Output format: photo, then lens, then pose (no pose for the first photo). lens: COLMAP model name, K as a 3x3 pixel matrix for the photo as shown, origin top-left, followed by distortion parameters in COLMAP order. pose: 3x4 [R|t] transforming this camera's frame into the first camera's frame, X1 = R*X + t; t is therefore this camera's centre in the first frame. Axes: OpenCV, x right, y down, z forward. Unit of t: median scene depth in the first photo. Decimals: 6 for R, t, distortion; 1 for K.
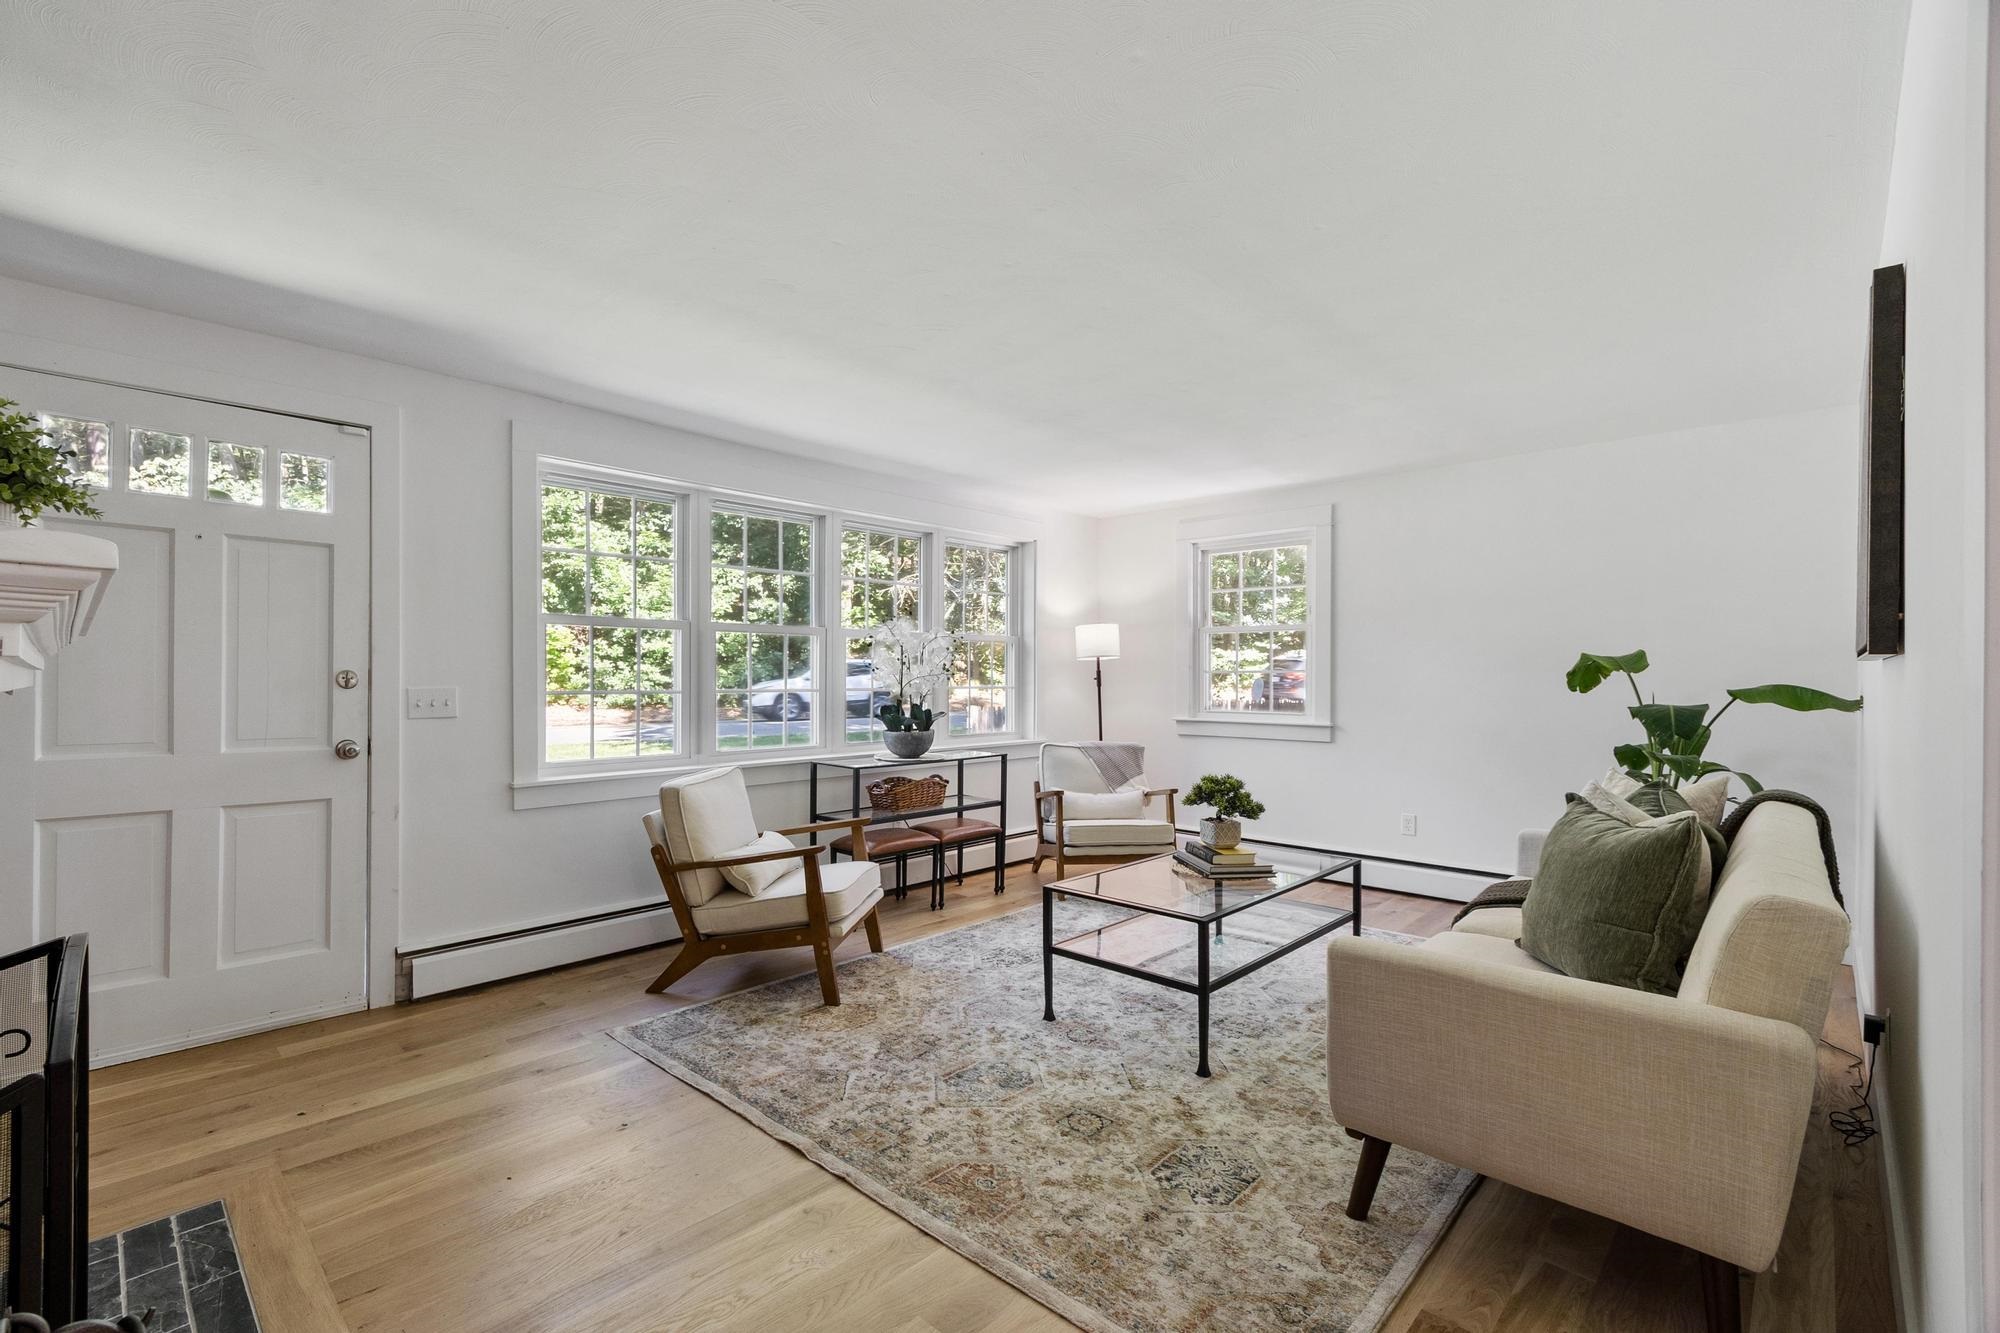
lens RADIAL K [[869.9, 0, 949.9], [0, 869.9, 678.9], [0, 0, 1]] dist [0.013467, -0.000003]
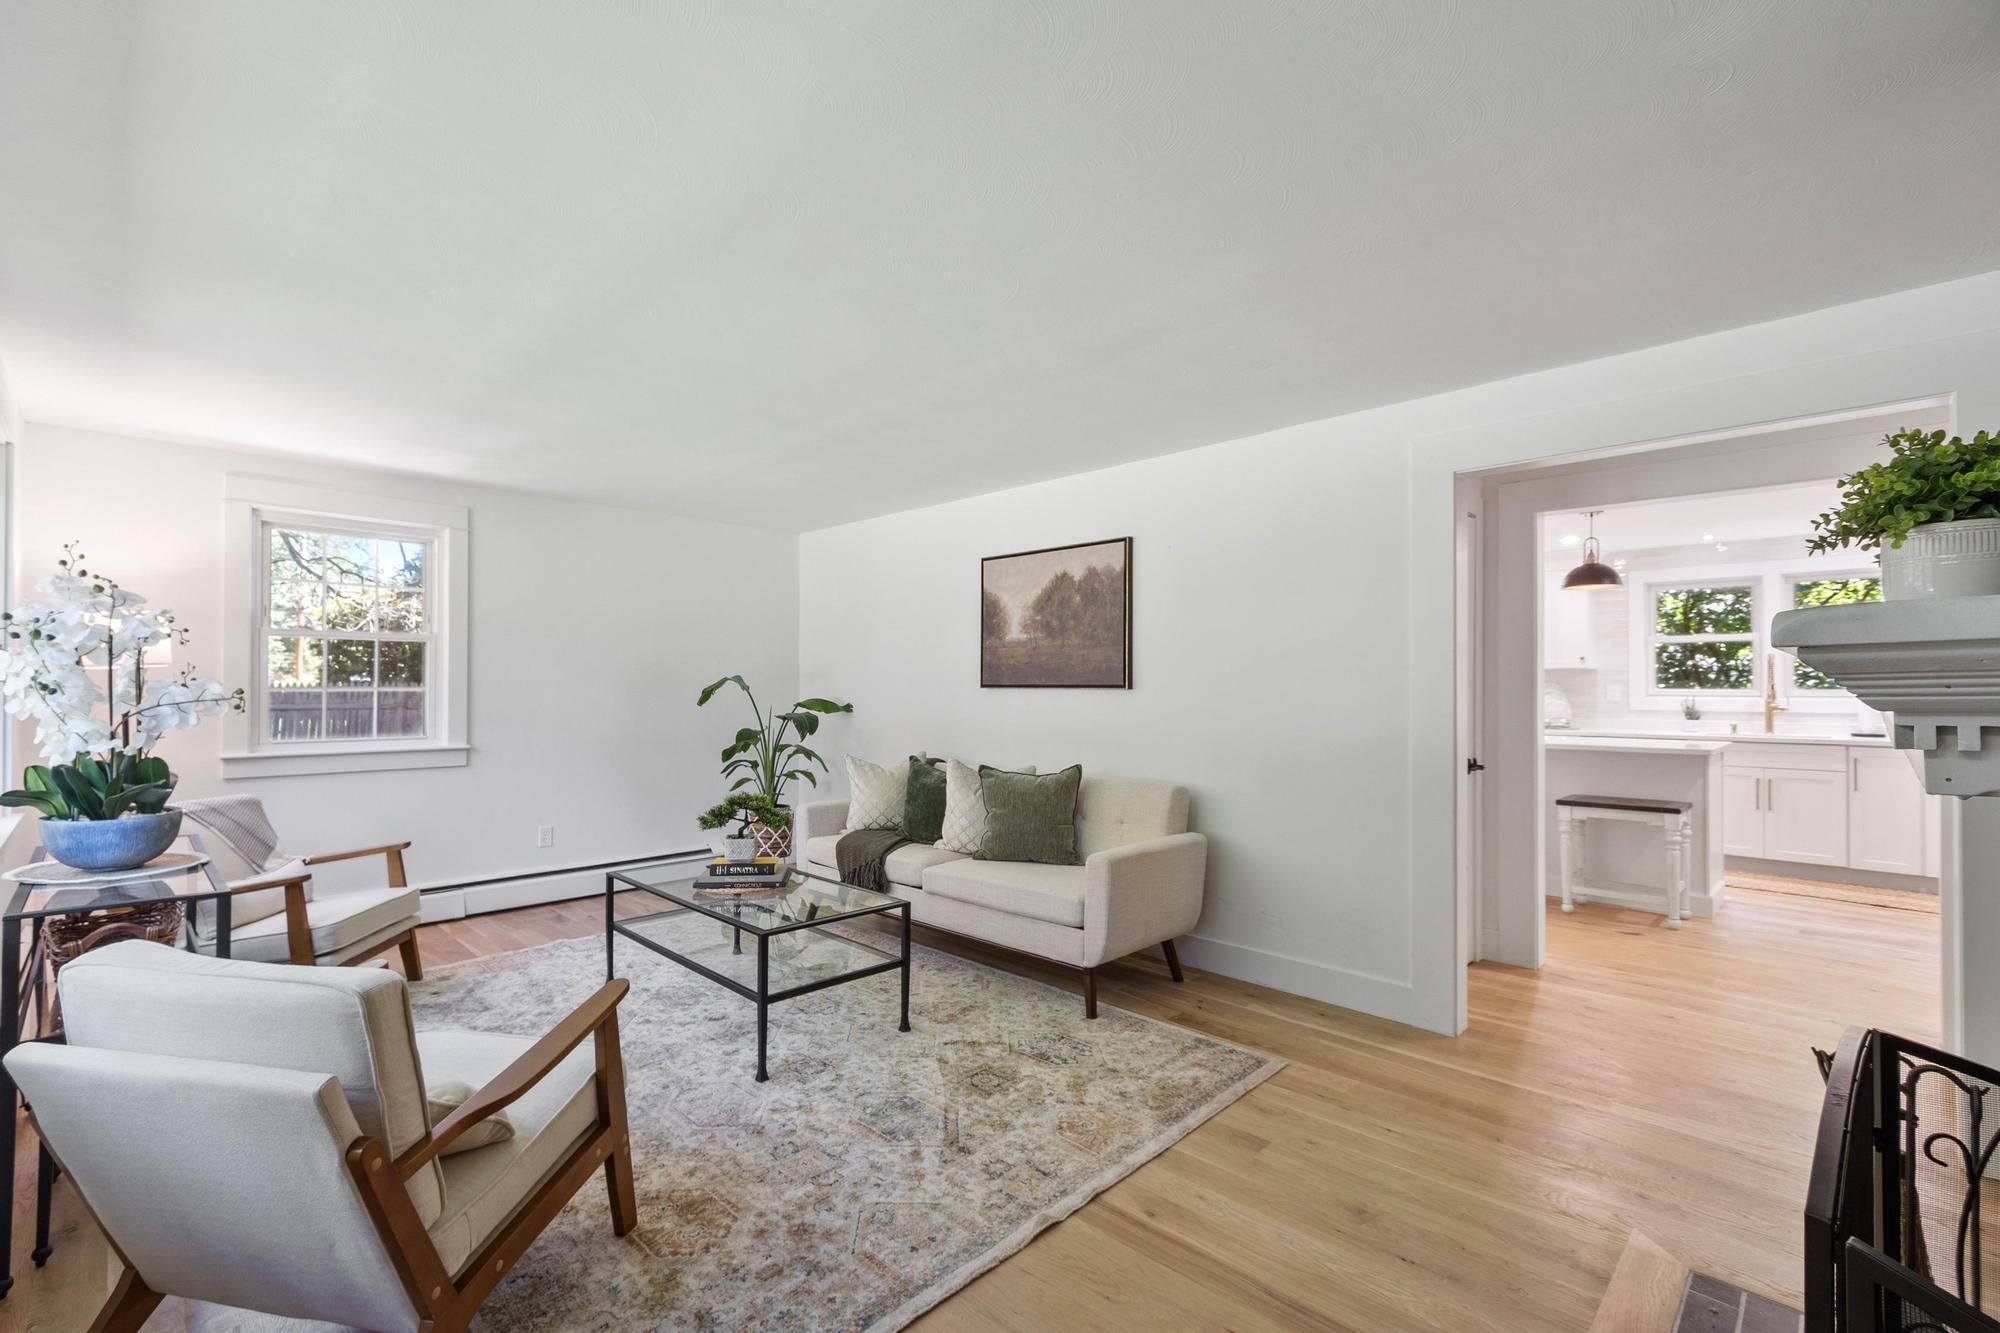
lens RADIAL K [[869.9, 0, 949.9], [0, 869.9, 678.9], [0, 0, 1]] dist [0.013467, -0.000003]
pose [[0.032536, 0.010881, 0.999411, -0.857097], [-0.000475, 0.999941, -0.010871, -0.017194], [-0.999470, -0.000121, 0.032539, 0.840698]]
